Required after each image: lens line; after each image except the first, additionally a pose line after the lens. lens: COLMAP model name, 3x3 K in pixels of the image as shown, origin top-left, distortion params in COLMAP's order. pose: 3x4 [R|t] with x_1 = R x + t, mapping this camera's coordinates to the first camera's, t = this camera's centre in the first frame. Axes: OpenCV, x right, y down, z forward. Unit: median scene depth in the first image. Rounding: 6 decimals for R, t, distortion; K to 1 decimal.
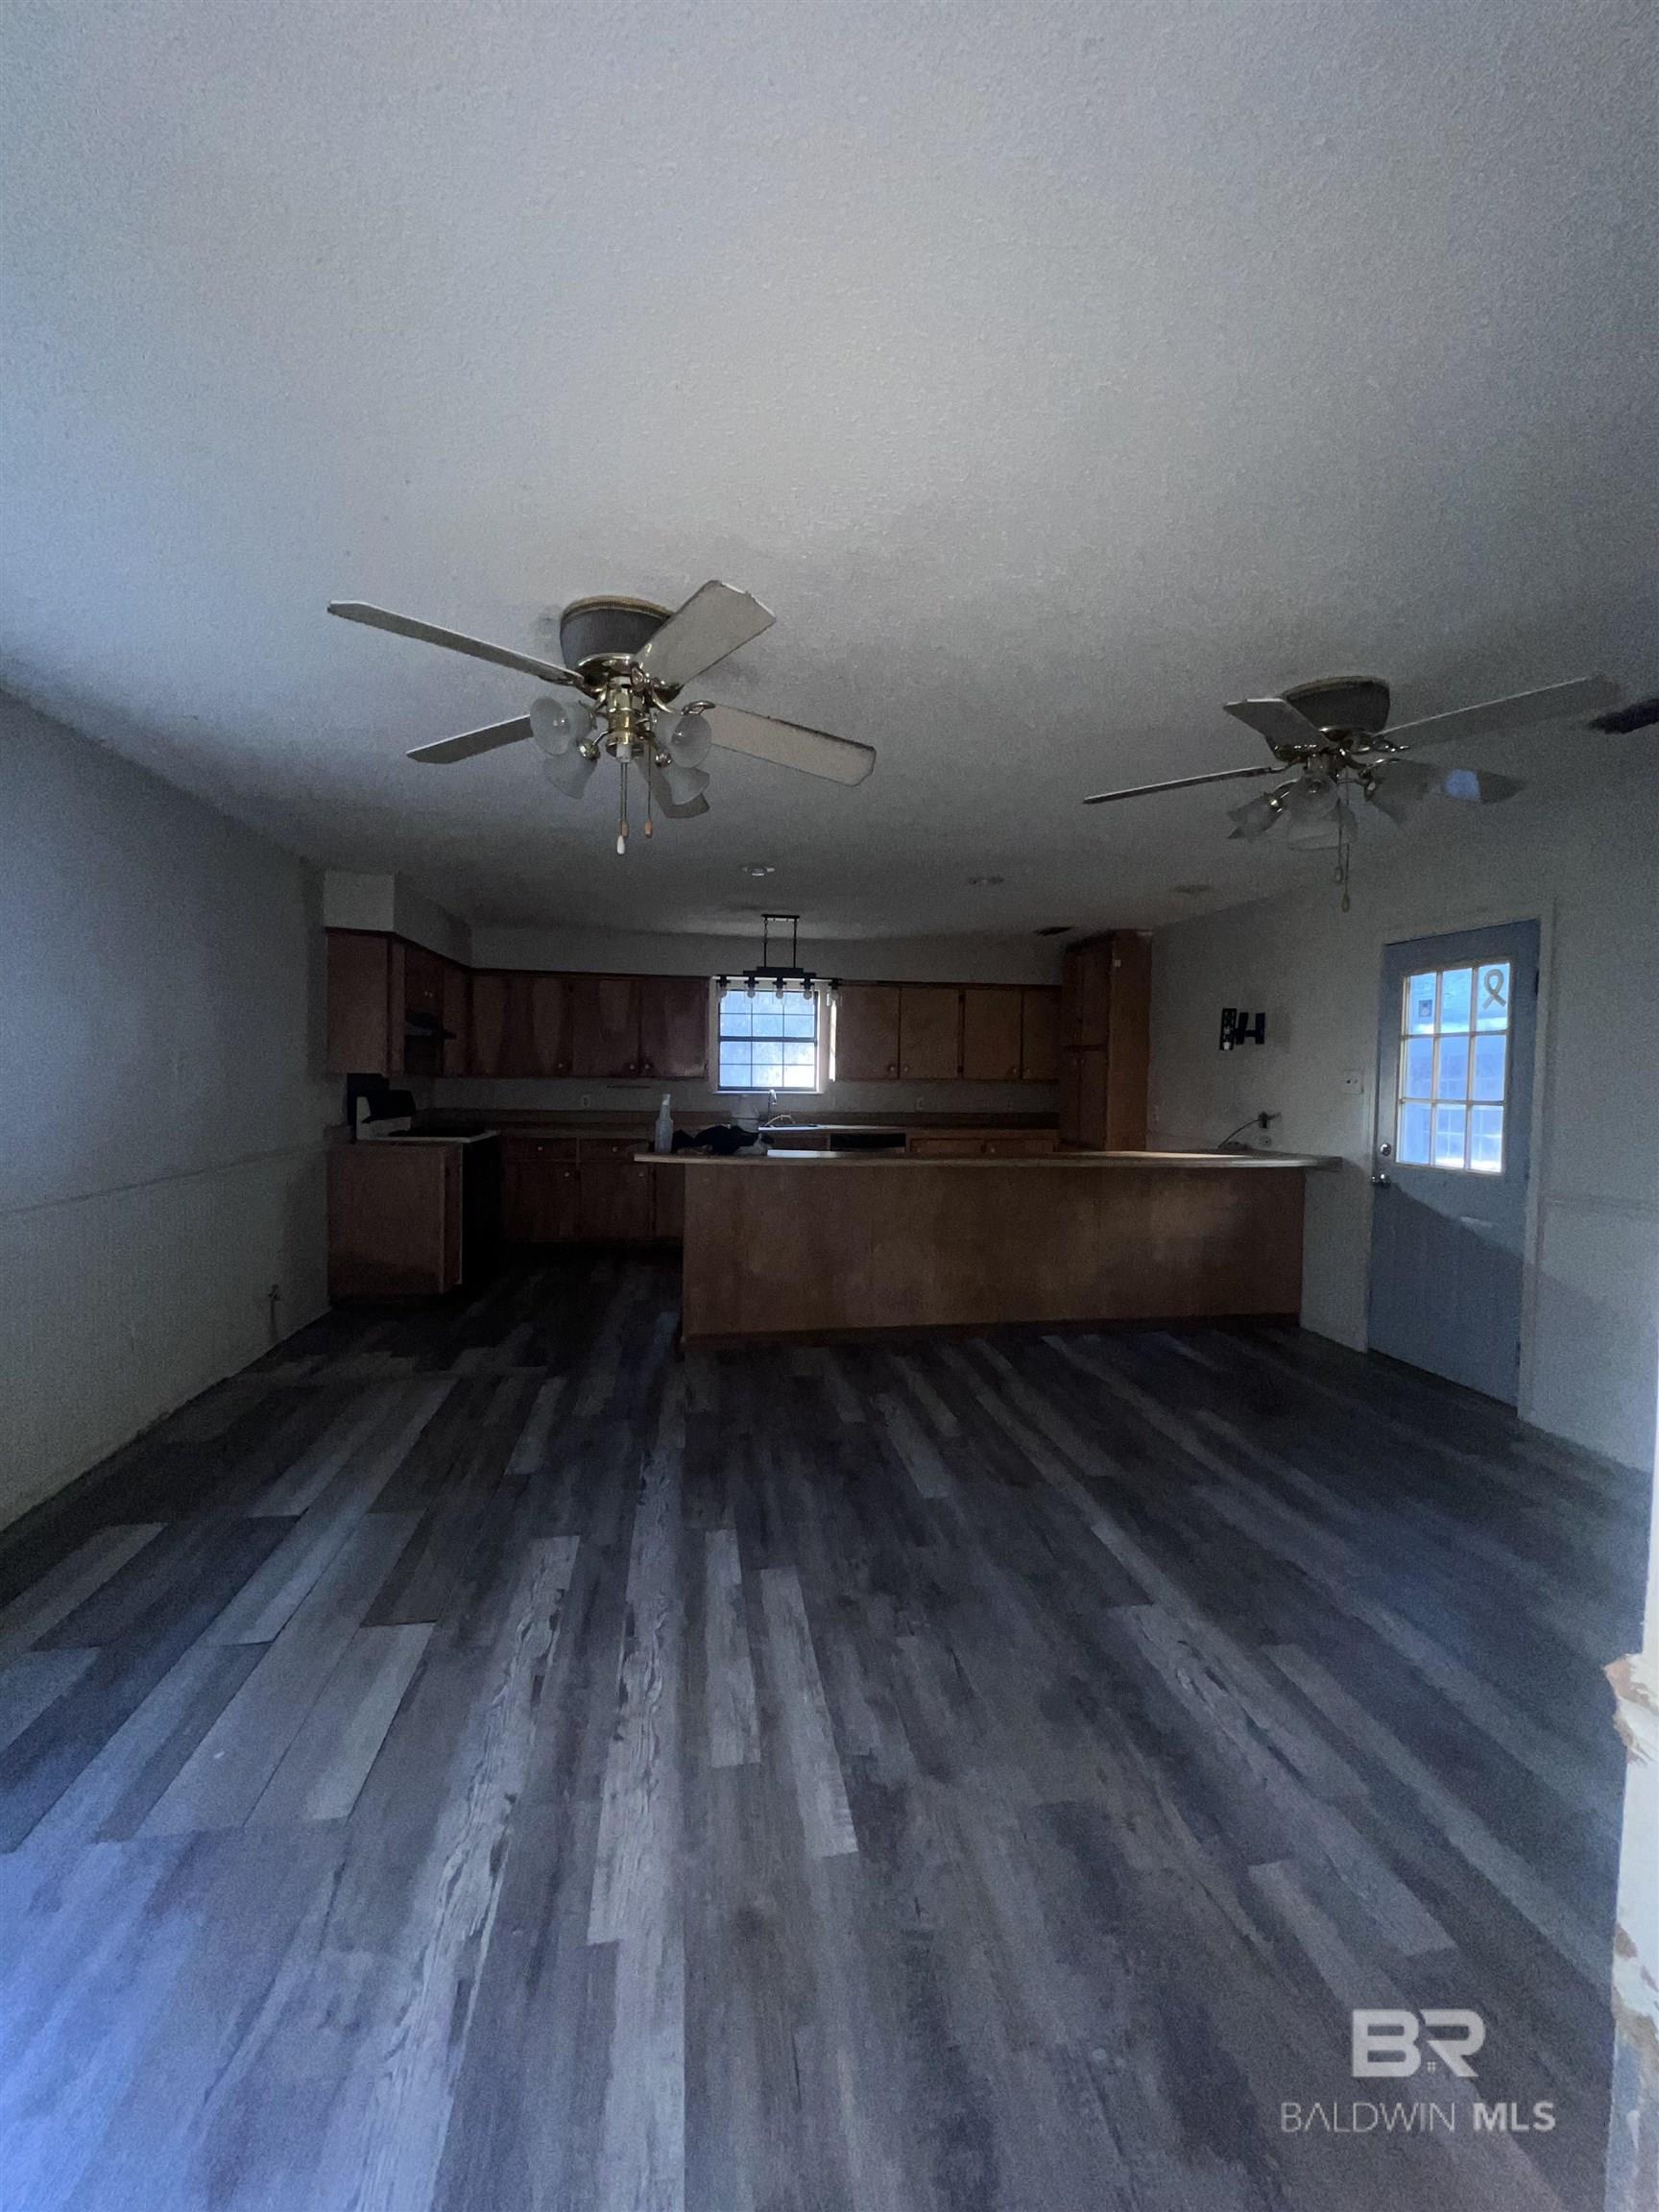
lens RADIAL K [[882.4, 0, 836.8], [0, 882.4, 1101.5], [0, 0, 1]] dist [0.001049, 0.000128]
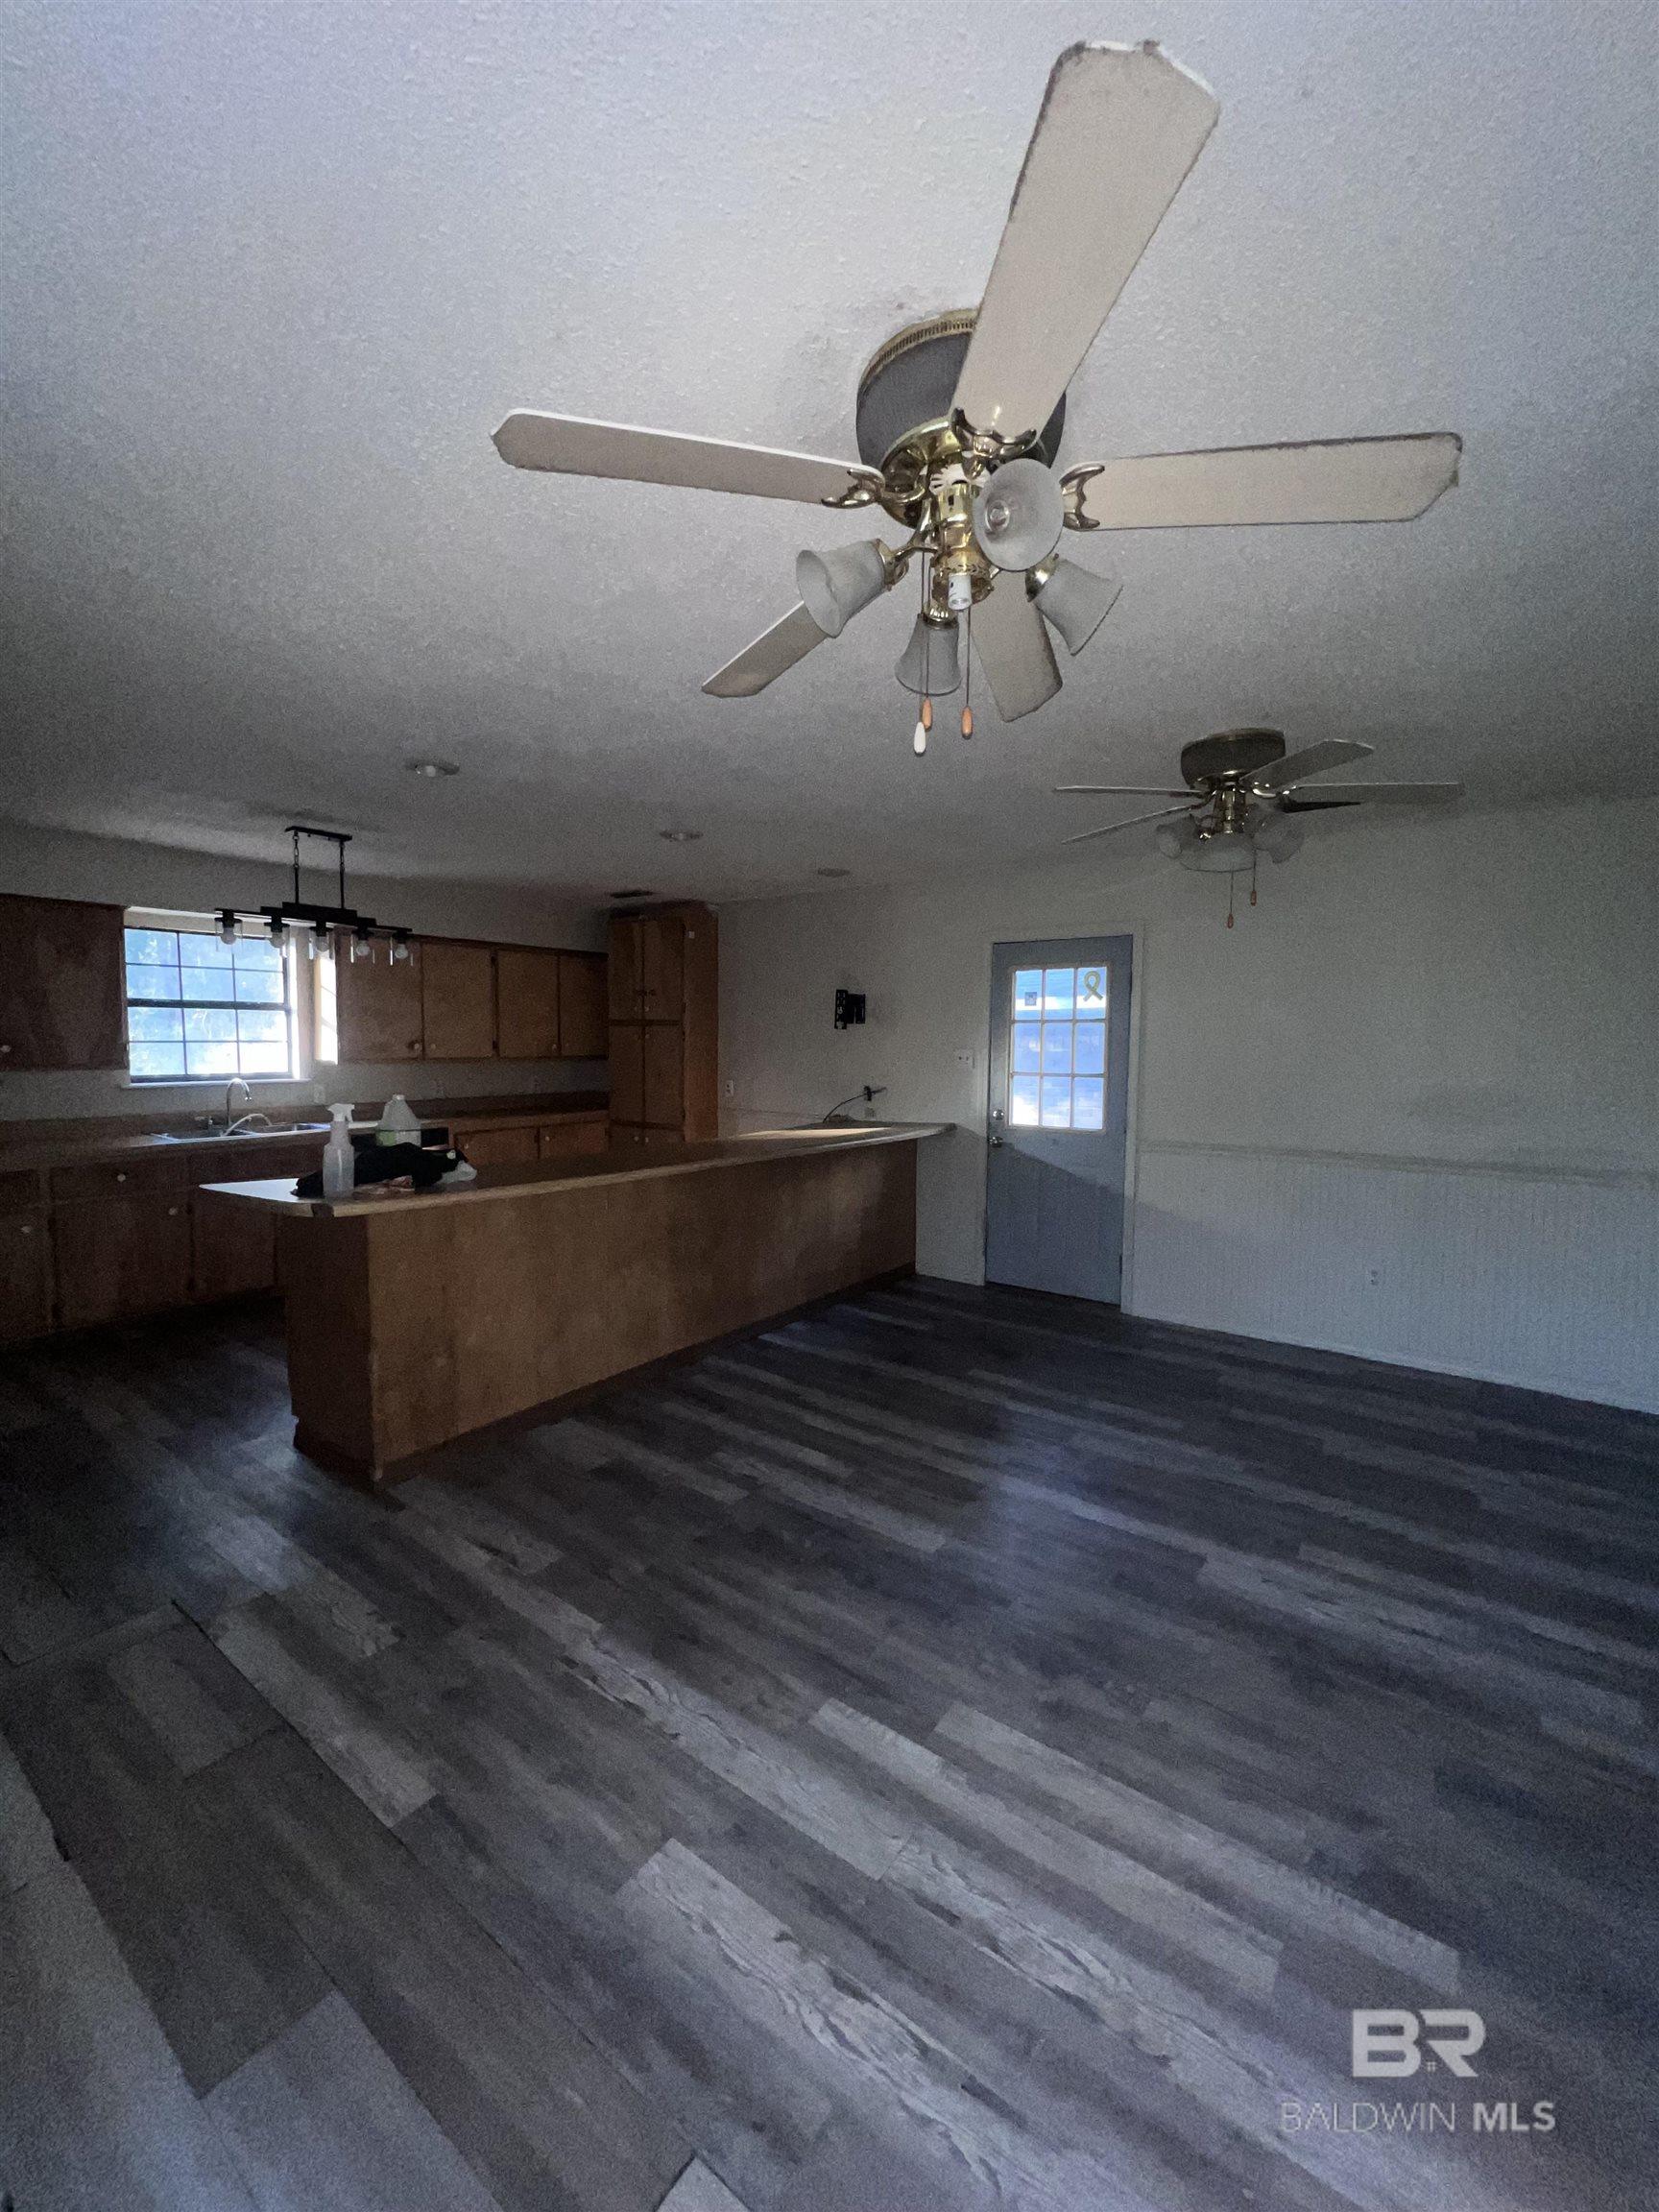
lens RADIAL K [[882.4, 0, 836.8], [0, 882.4, 1101.5], [0, 0, 1]] dist [0.001049, 0.000128]
pose [[0.718062, -0.055967, 0.693726, -0.402933], [0.026746, 0.998244, 0.052850, -0.036549], [-0.695465, -0.019395, 0.718298, 0.319631]]
